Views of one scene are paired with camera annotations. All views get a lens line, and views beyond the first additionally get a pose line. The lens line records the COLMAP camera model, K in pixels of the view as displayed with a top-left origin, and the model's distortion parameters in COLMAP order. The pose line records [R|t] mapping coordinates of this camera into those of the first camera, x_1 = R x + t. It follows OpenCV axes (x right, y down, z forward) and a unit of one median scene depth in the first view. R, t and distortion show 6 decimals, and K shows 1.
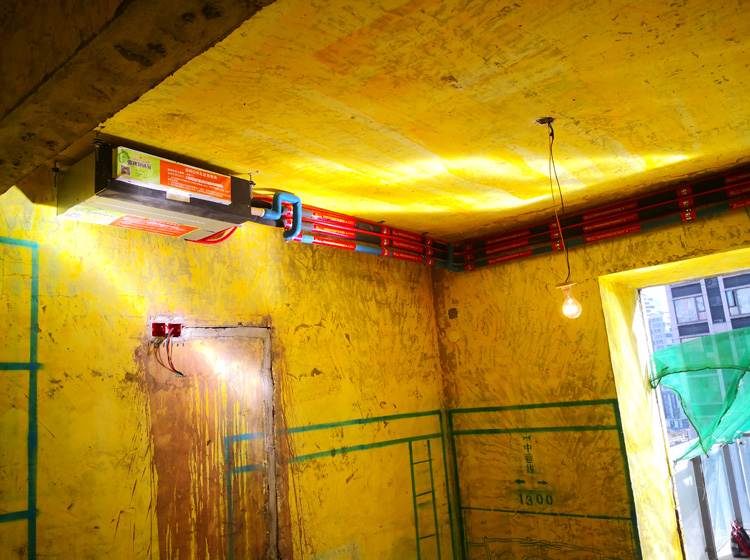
lens RADIAL K [[627.5, 0, 375.3], [0, 627.5, 278.3], [0, 0, 1]] dist [0.038232, -0.066471]
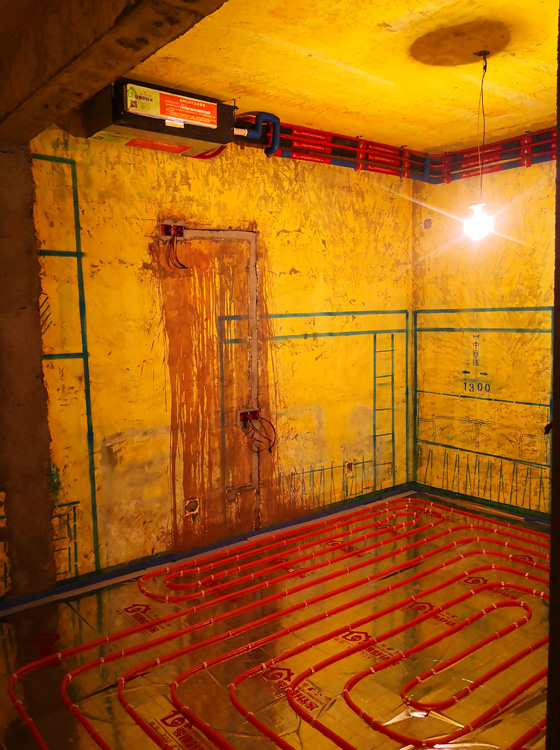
lens RADIAL K [[627.5, 0, 274.8], [0, 627.5, 377.7], [0, 0, 1]] dist [0.038232, -0.066471]
pose [[0.980890, 0.078234, -0.178139, 0.114351], [-0.020461, 0.951995, 0.305428, -0.026414], [0.193482, -0.295946, 0.935404, -0.225814]]
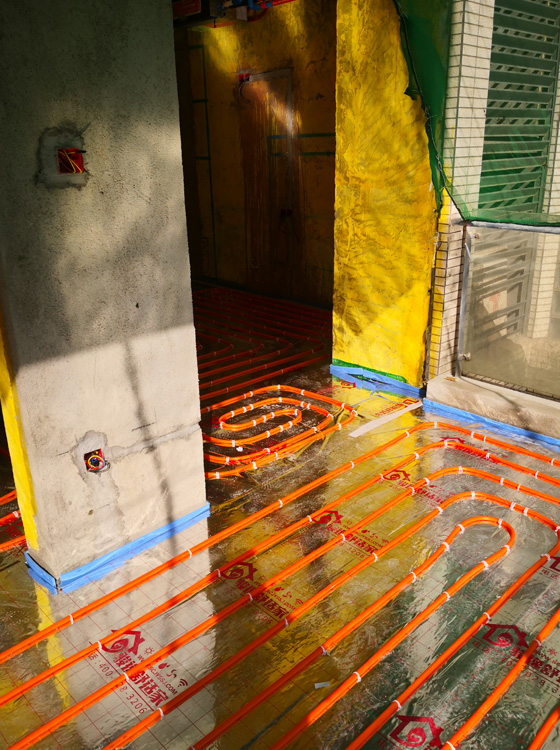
lens RADIAL K [[627.5, 0, 280.3], [0, 627.5, 374.2], [0, 0, 1]] dist [0.038232, -0.066471]
pose [[-0.083830, 0.406532, -0.909782, 1.702509], [0.205864, 0.900366, 0.383356, 0.169494], [0.974983, -0.155154, -0.159168, 1.172259]]
